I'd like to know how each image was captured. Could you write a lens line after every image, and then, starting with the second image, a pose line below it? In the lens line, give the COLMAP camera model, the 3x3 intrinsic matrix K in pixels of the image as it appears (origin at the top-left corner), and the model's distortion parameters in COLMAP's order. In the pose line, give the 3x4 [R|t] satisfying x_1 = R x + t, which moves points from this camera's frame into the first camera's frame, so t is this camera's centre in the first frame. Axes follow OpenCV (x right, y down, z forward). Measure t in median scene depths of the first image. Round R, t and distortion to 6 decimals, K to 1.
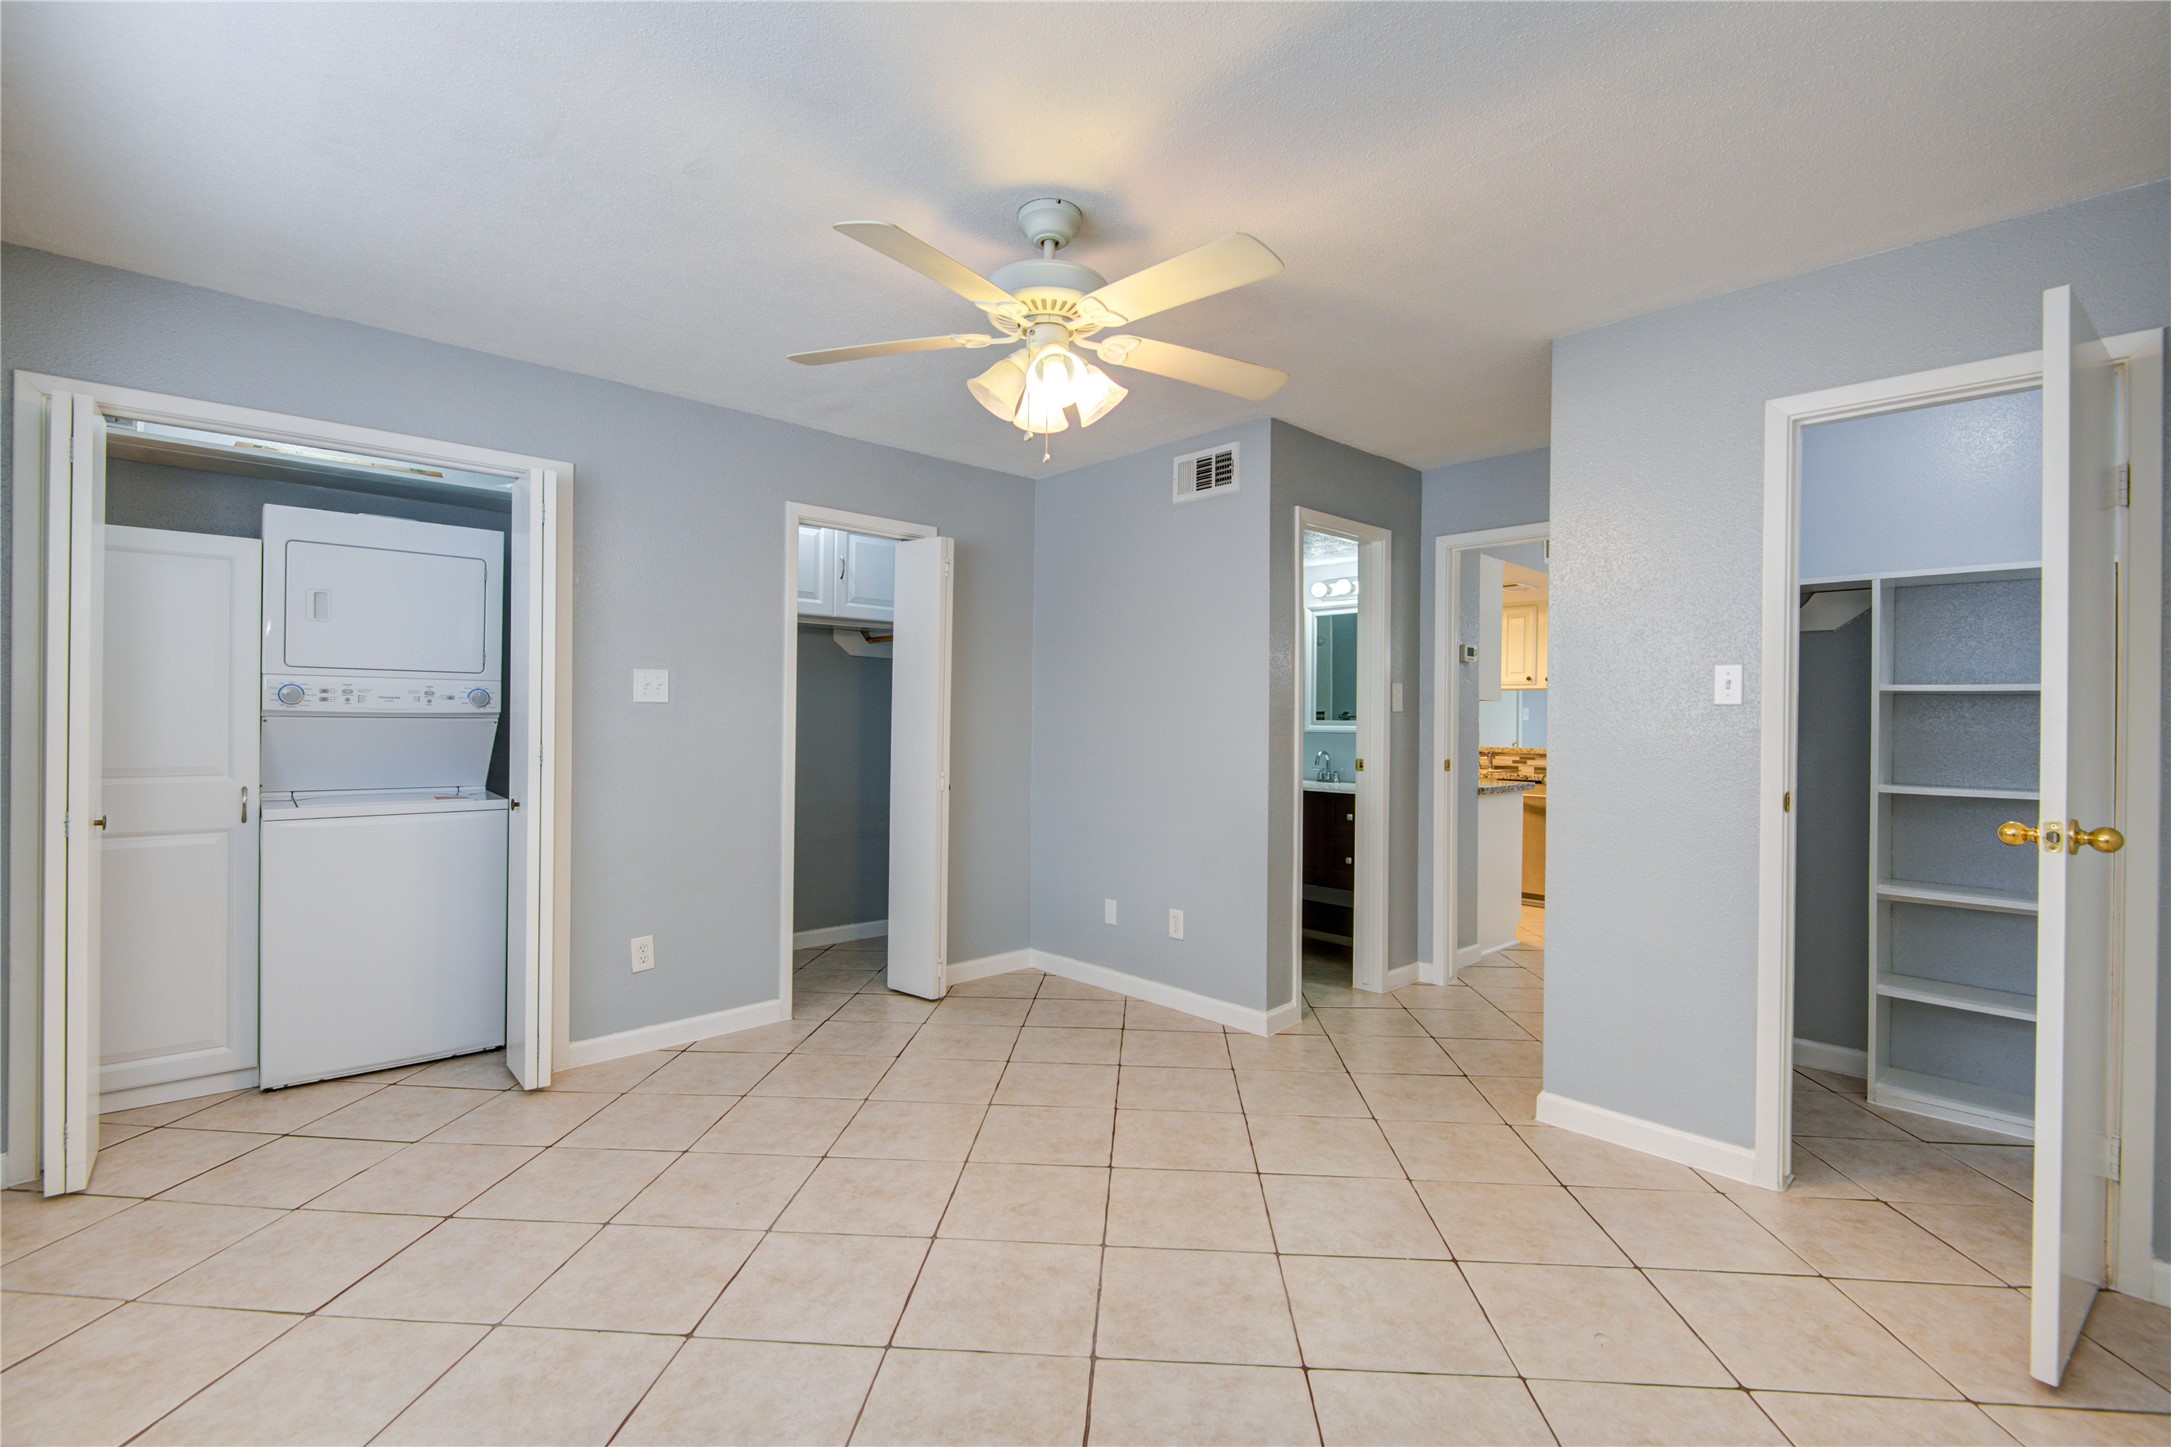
lens RADIAL K [[977.8, 0, 1085.5], [0, 977.8, 723.5], [0, 0, 1]] dist [0.010545, -0.008551]
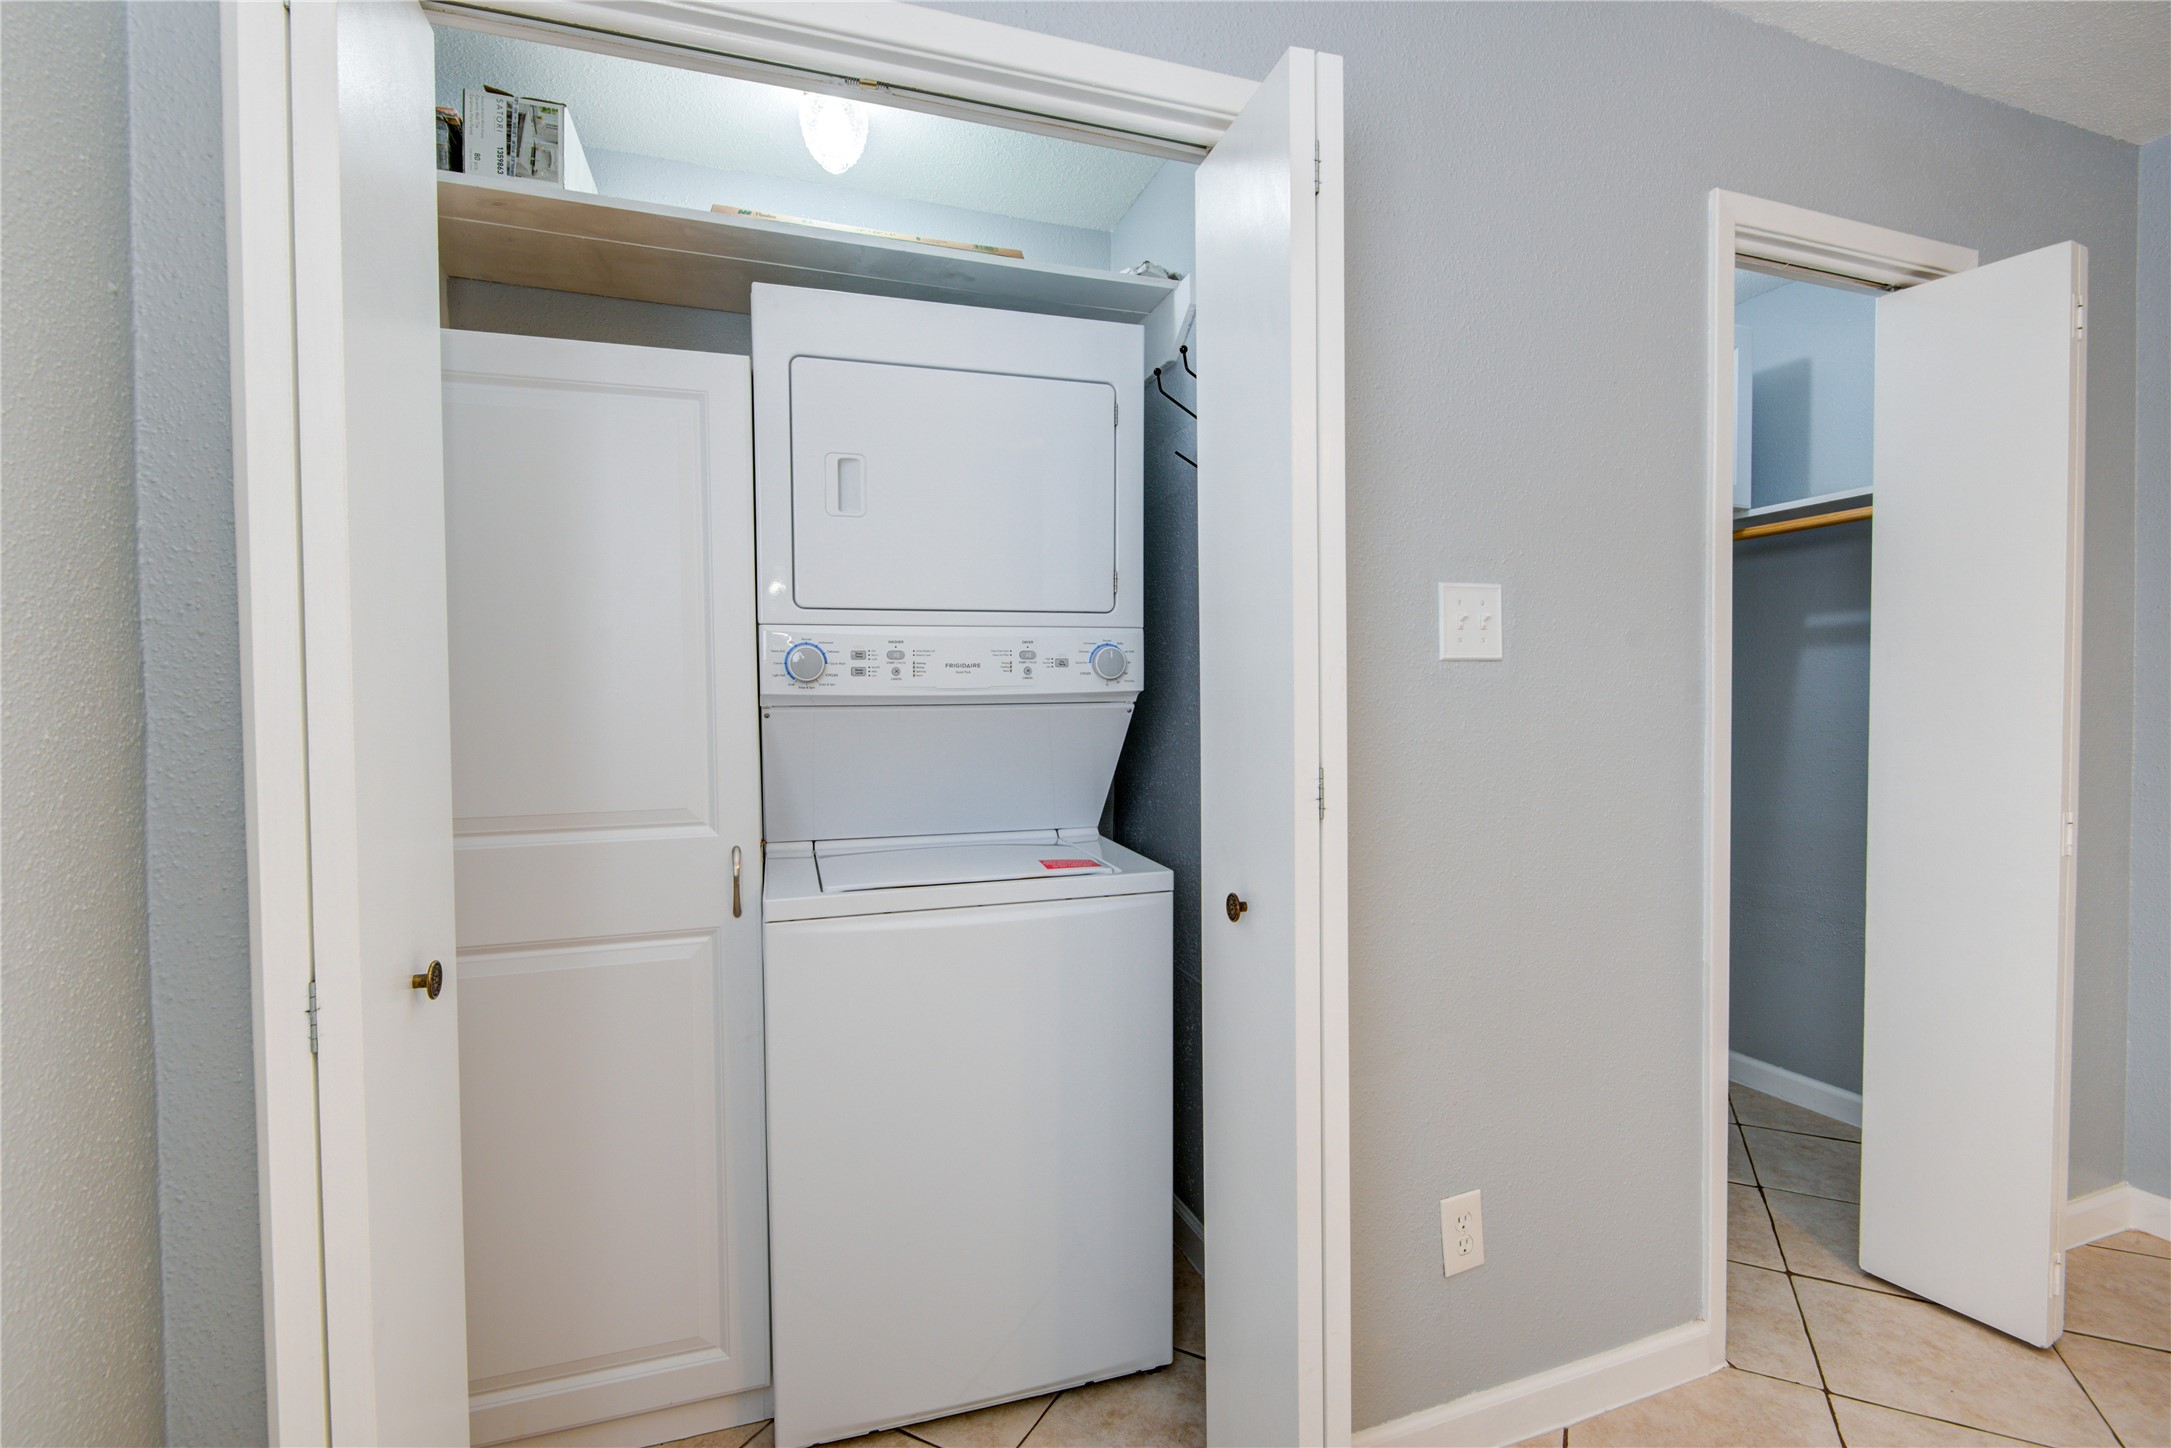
lens RADIAL K [[977.8, 0, 1085.5], [0, 977.8, 724.0], [0, 0, 1]] dist [0.010545, -0.008551]
pose [[0.916781, -0.008562, -0.399299, -0.458788], [0.018532, 0.999605, 0.021115, -0.005866], [0.398960, -0.026758, 0.916578, 0.572190]]
